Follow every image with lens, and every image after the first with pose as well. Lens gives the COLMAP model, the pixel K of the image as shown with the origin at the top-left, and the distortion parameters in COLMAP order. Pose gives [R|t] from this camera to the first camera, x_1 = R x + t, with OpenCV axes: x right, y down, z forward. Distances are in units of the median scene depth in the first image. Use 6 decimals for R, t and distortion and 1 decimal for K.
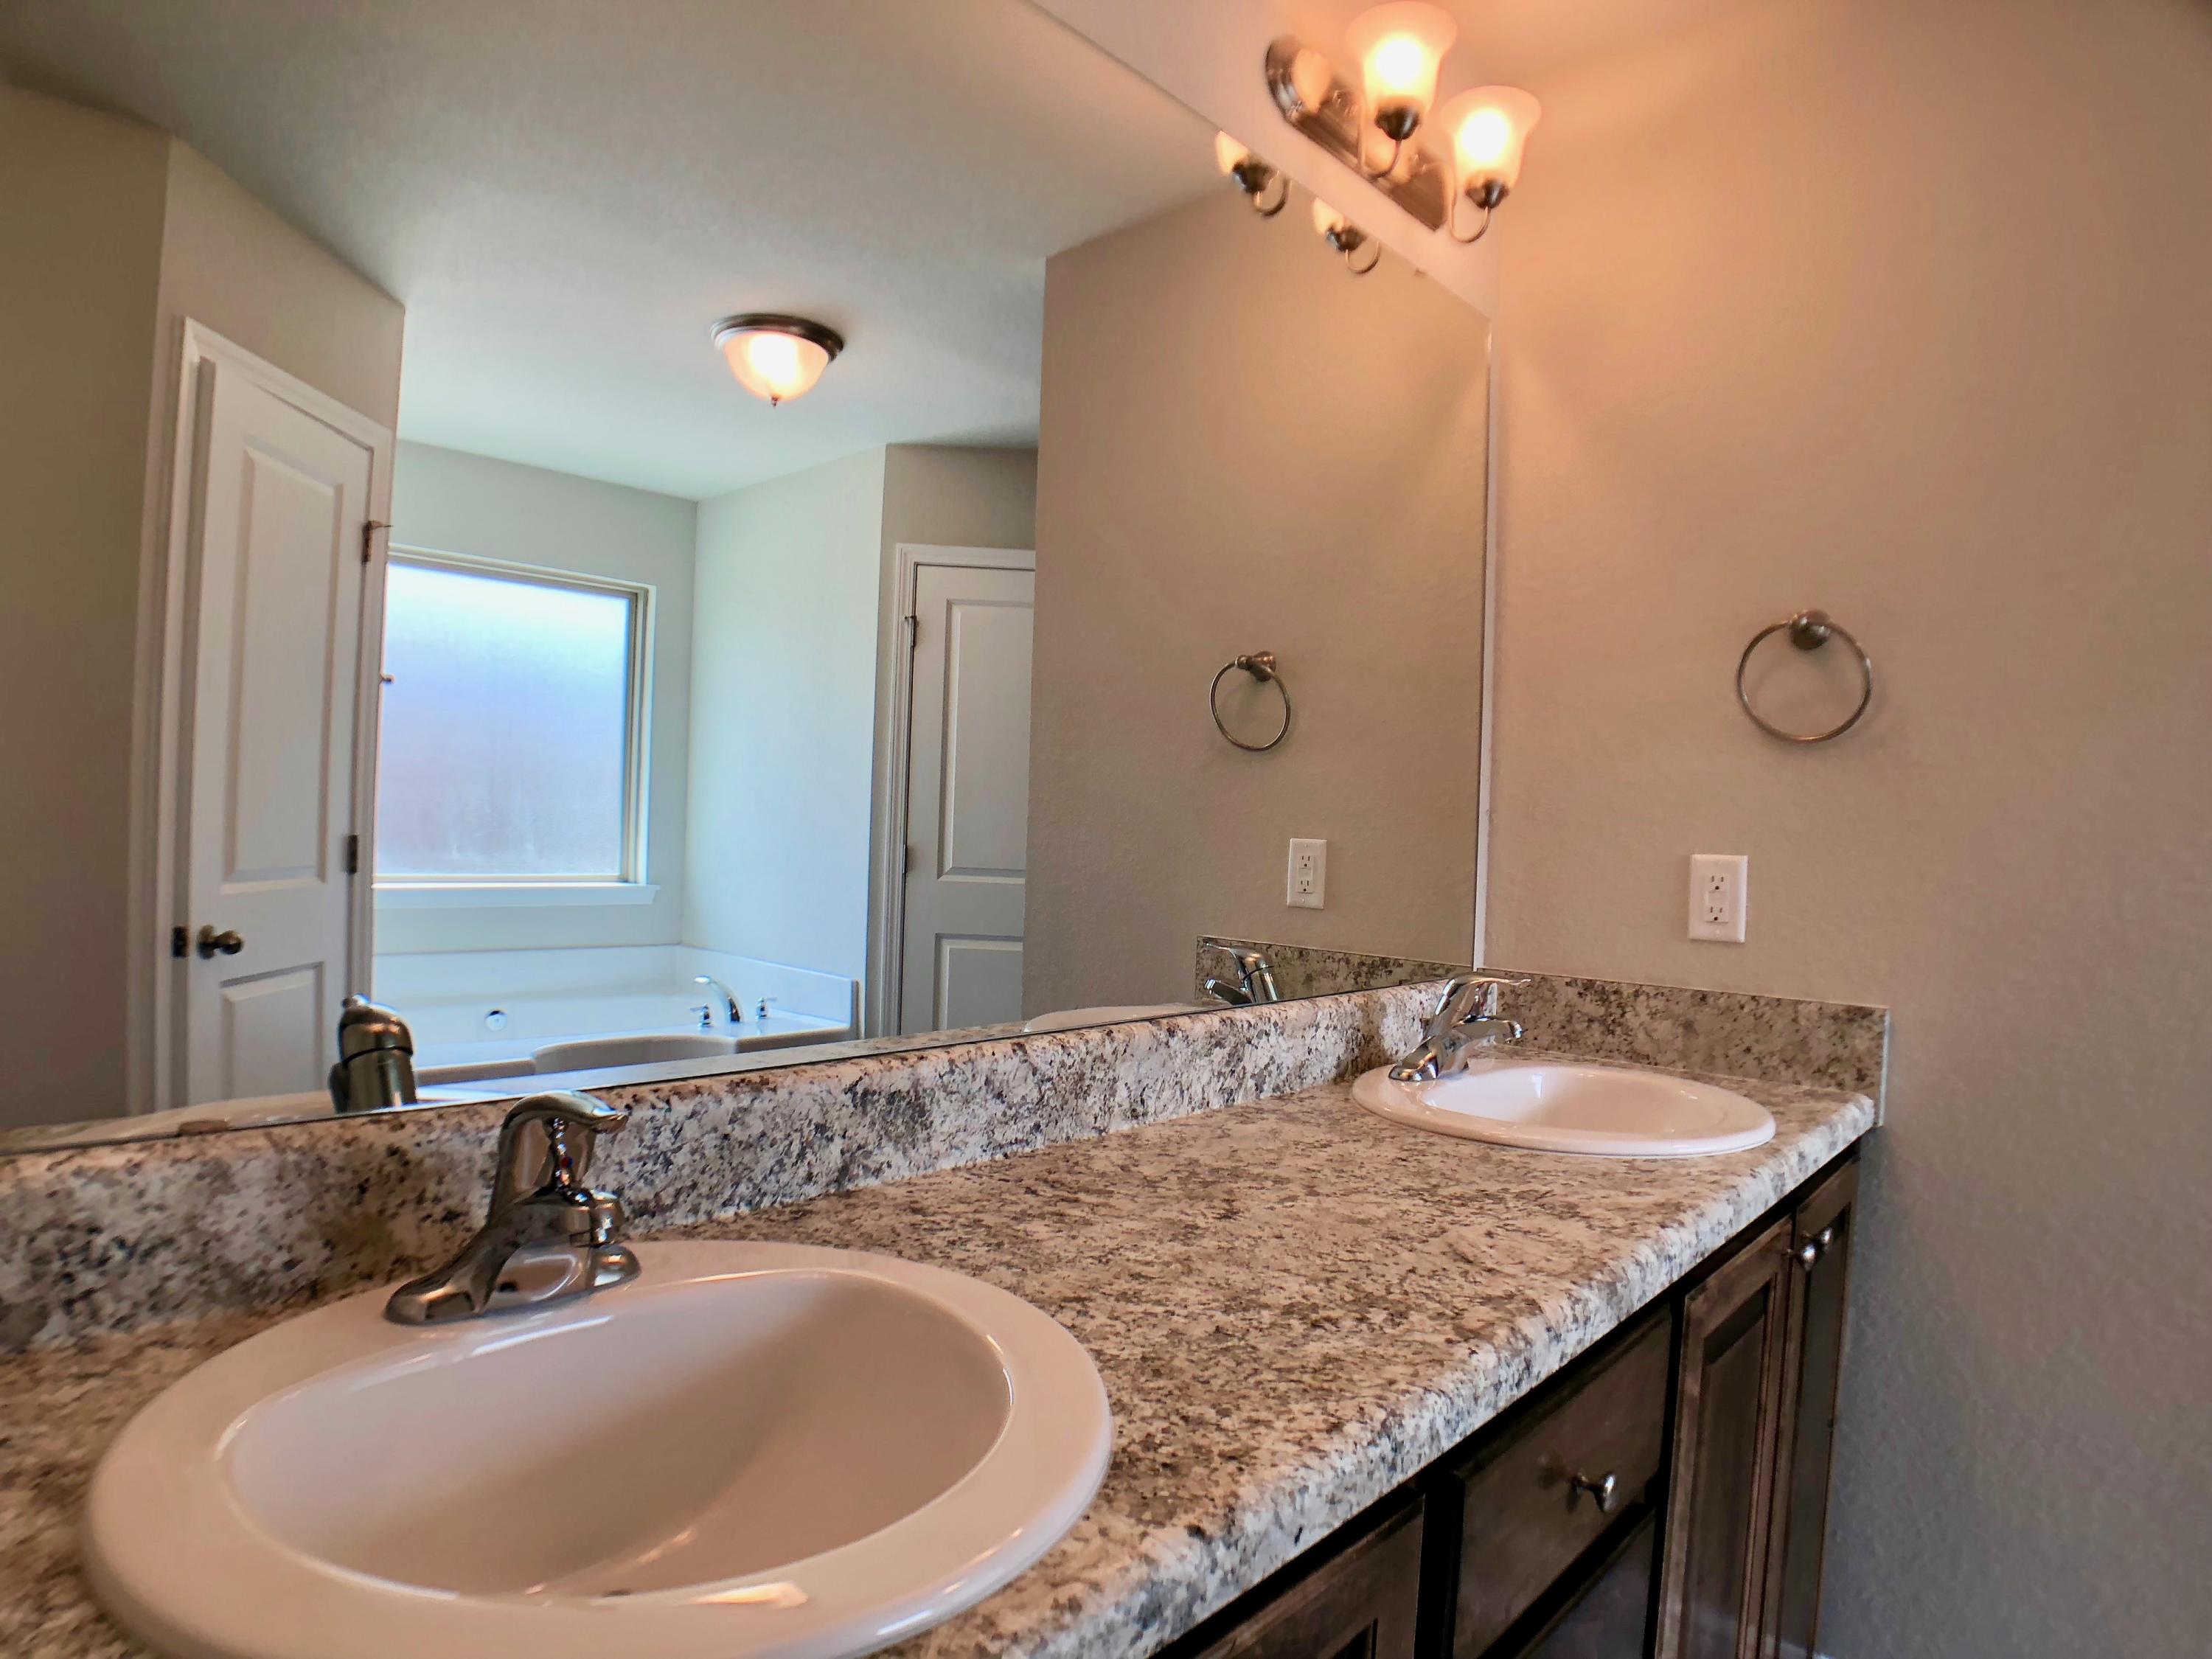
lens RADIAL K [[1255.1, 0, 1106.0], [0, 1255.1, 829.5], [0, 0, 1]] dist [-0.088712, 0.003043]
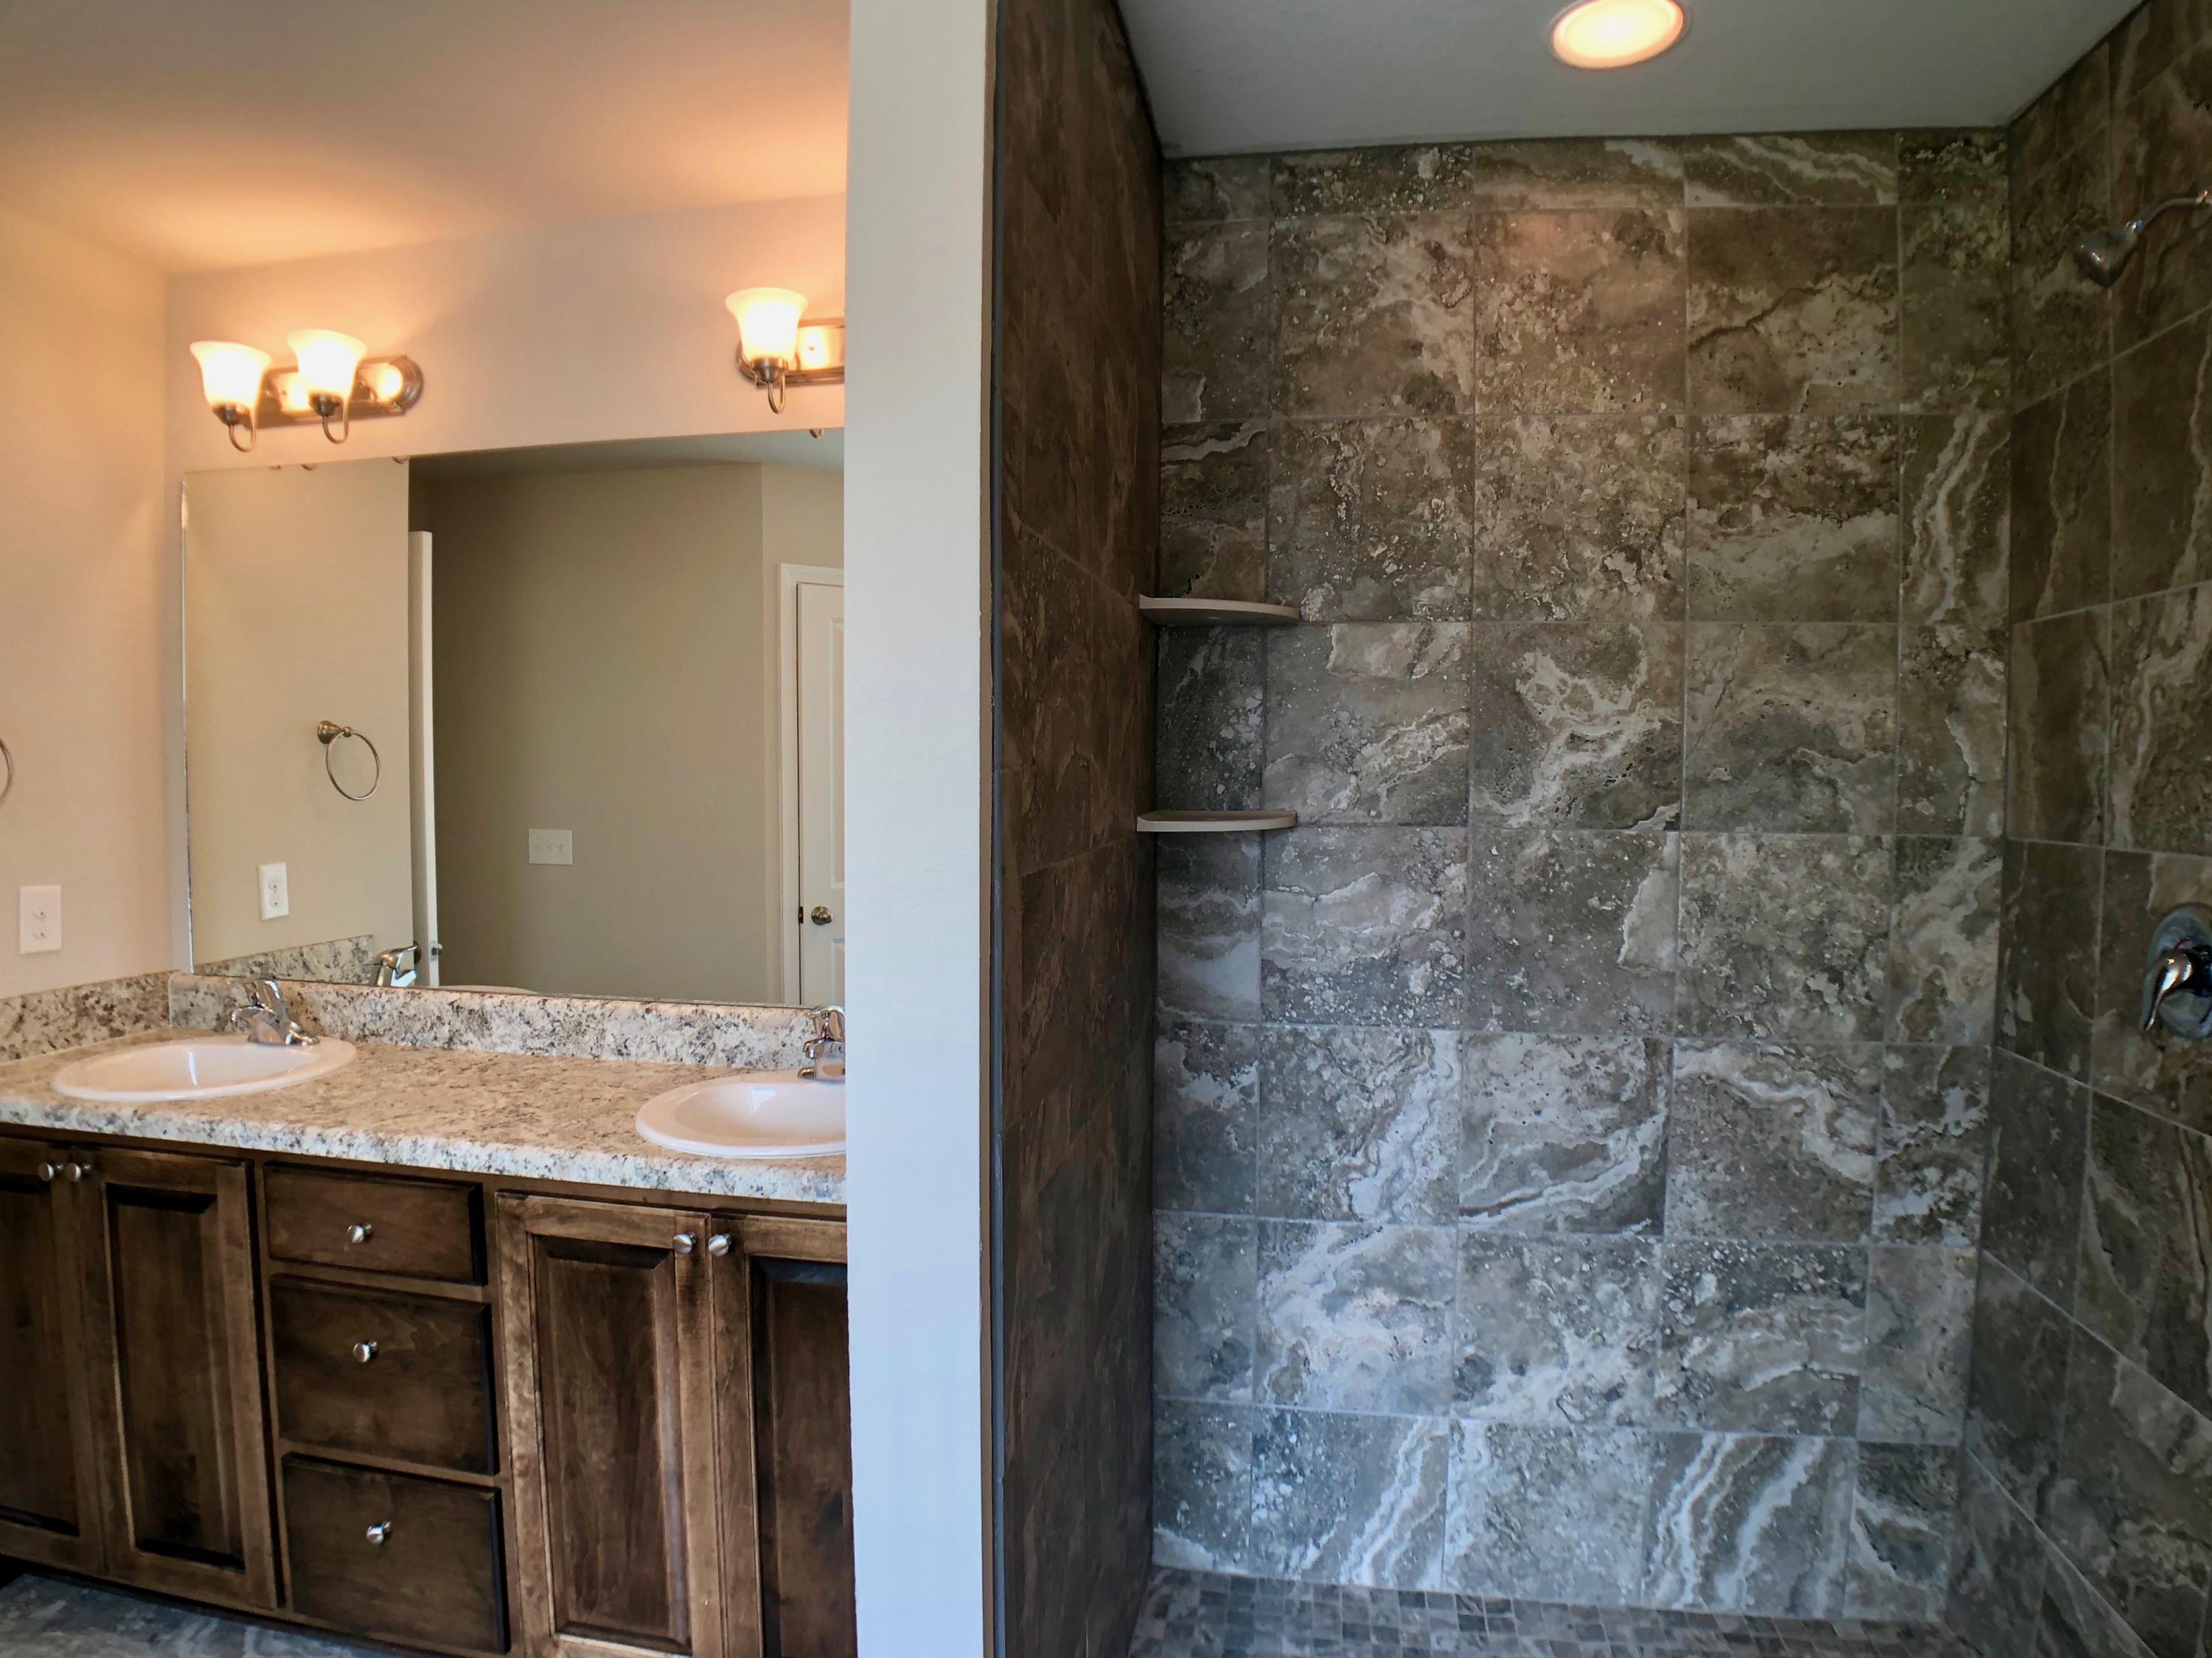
lens RADIAL K [[1255.0, 0, 1106.0], [0, 1255.0, 829.0], [0, 0, 1]] dist [-0.088712, 0.003043]
pose [[0.559918, 0.008632, -0.828503, 1.995348], [0.007605, 0.999850, 0.015556, -0.117599], [0.828513, -0.015011, 0.559768, 0.648424]]
